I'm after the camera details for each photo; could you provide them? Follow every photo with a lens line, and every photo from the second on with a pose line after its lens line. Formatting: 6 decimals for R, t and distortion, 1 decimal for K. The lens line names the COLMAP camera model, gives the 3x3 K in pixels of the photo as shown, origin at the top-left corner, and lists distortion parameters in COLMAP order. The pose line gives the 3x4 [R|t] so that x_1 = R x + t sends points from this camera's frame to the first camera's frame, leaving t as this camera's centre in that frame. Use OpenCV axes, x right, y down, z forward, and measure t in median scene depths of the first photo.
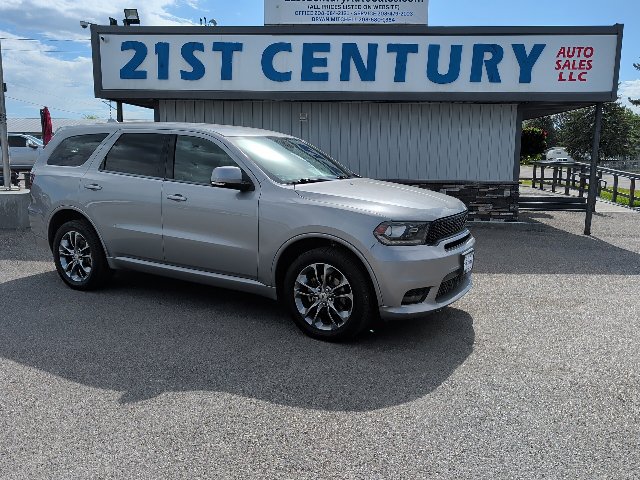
lens RADIAL K [[541.3, 0, 323.6], [0, 541.3, 238.3], [0, 0, 1]] dist [0.009983, -0.001560]
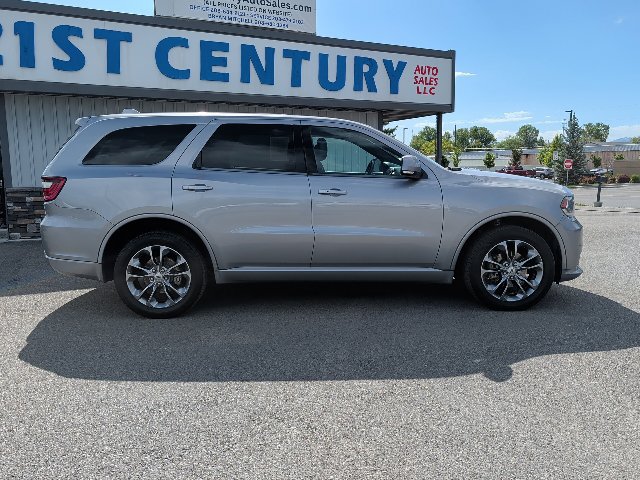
lens RADIAL K [[541.3, 0, 323.6], [0, 541.3, 238.3], [0, 0, 1]] dist [0.009983, -0.001560]
pose [[0.850203, -0.090399, 0.518636, -0.380859], [0.104144, 0.994559, 0.002630, -0.000001], [-0.516052, 0.051777, 0.854991, 0.109831]]
